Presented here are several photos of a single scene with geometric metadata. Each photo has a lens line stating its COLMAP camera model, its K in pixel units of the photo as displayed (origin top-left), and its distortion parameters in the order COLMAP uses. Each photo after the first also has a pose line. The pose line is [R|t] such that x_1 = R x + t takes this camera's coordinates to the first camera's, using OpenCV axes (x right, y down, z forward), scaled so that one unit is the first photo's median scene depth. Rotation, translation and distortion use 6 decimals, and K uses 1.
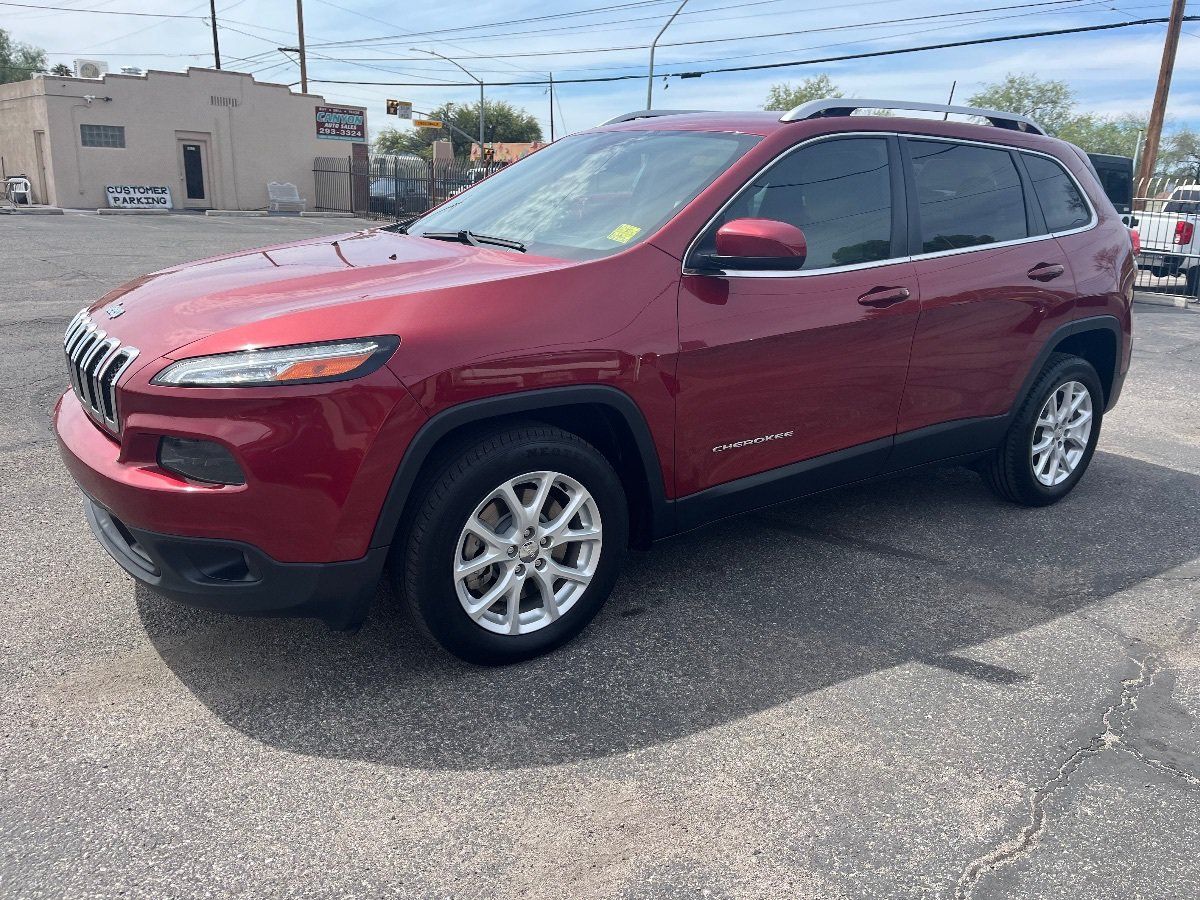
lens RADIAL K [[900.9, 0, 618.3], [0, 900.9, 452.0], [0, 0, 1]] dist [0.090407, -0.134790]
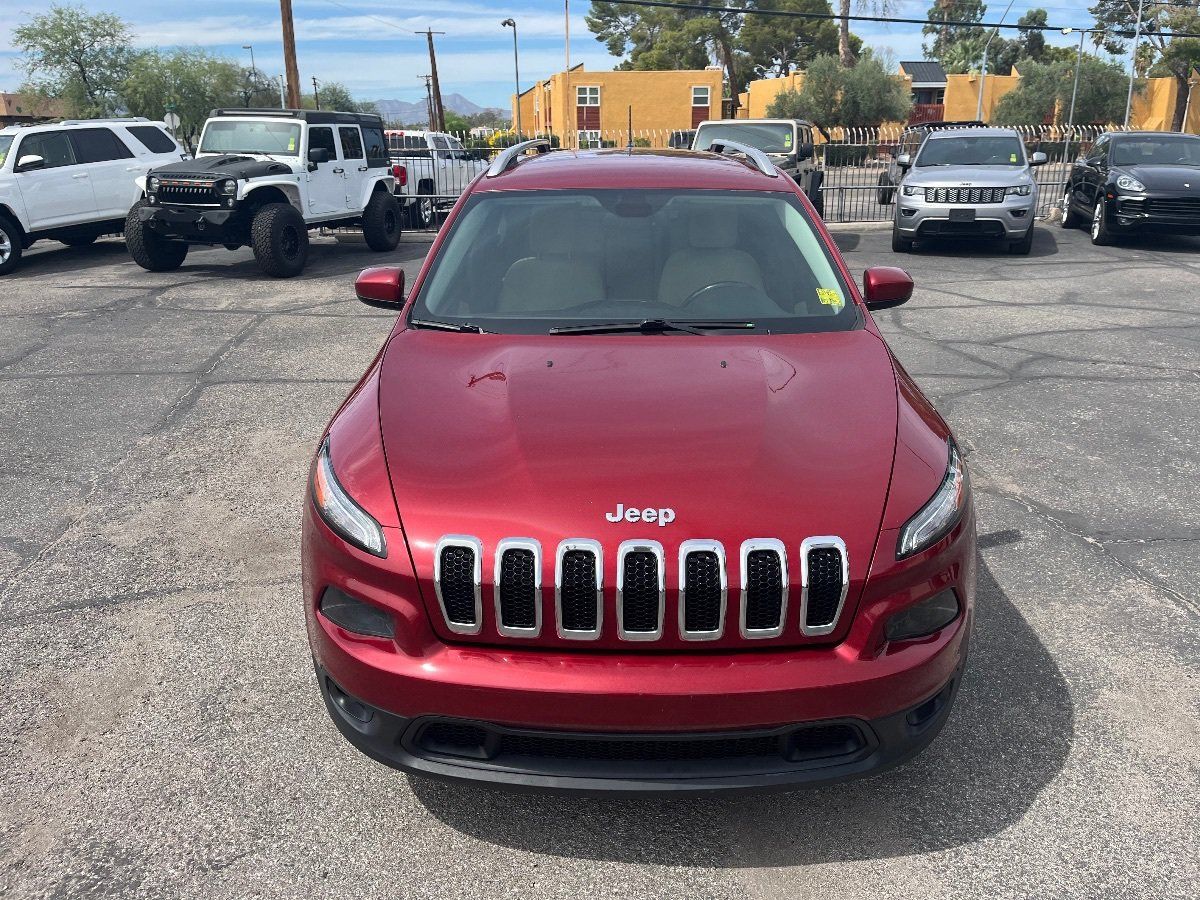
lens RADIAL K [[913.3, 0, 613.0], [0, 913.3, 449.1], [0, 0, 1]] dist [0.074524, -0.113513]
pose [[0.593494, -0.298000, 0.747637, -0.143247], [0.249845, 0.951252, 0.180825, -0.044347], [-0.765077, 0.079475, 0.639016, 0.068329]]
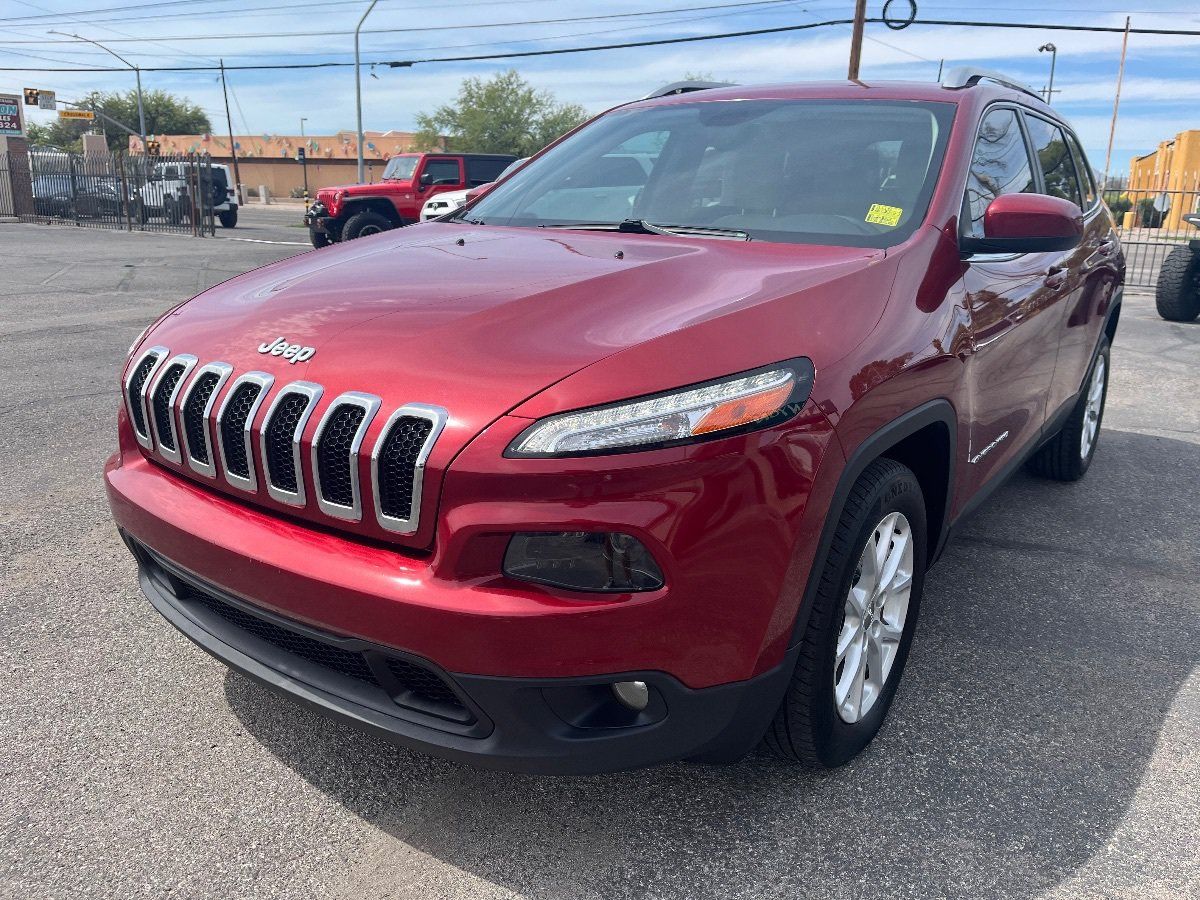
lens RADIAL K [[911.2, 0, 601.9], [0, 911.2, 464.5], [0, 0, 1]] dist [0.049661, -0.088810]
pose [[0.951218, -0.099941, 0.291883, -0.062499], [0.095568, 0.994993, 0.029240, -0.008060], [-0.293344, 0.000081, 0.956007, 0.034372]]
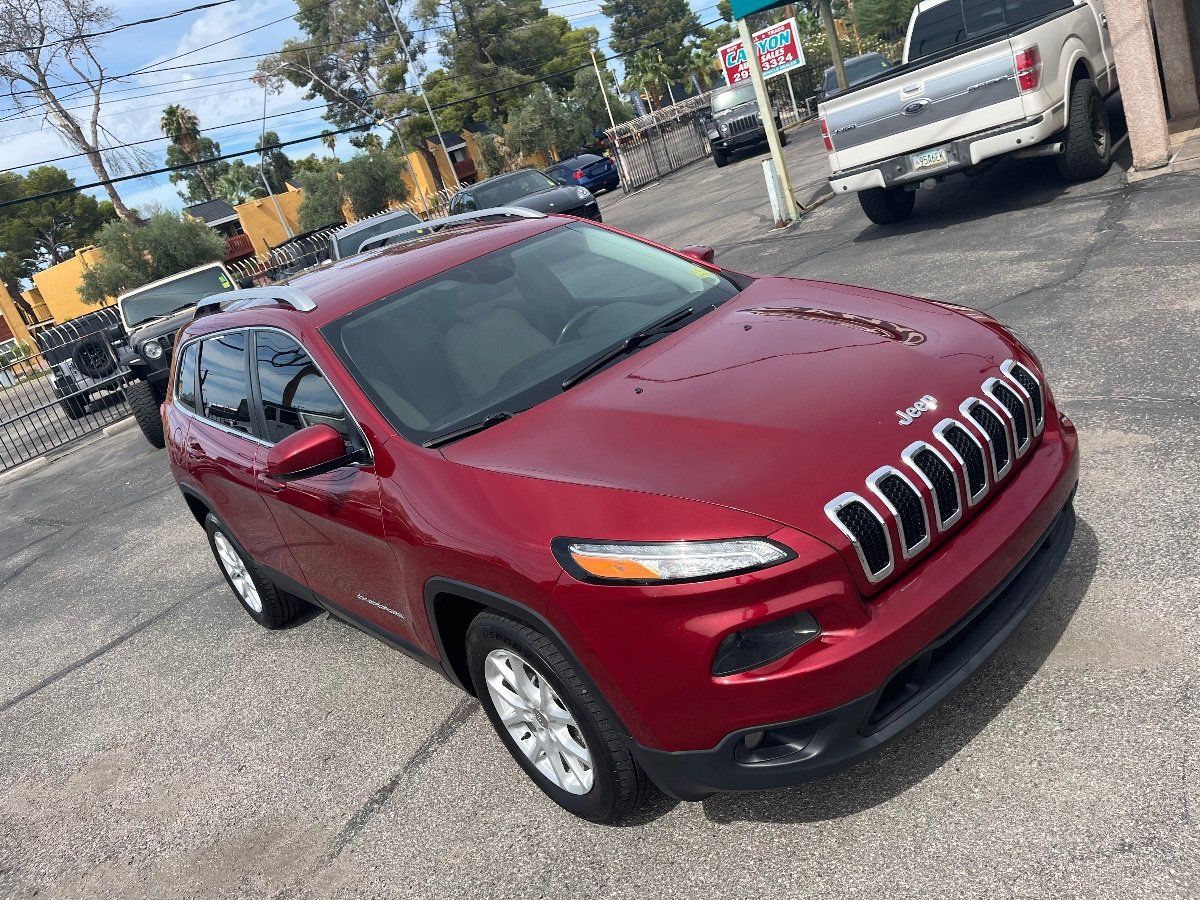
lens RADIAL K [[907.9, 0, 600.0], [0, 907.9, 450.0], [0, 0, 1]] dist [0.071890, -0.104009]
pose [[-0.094090, -0.331735, 0.938669, -0.176197], [0.564700, 0.758719, 0.324744, -0.076942], [-0.819915, 0.560622, 0.115943, 0.160928]]
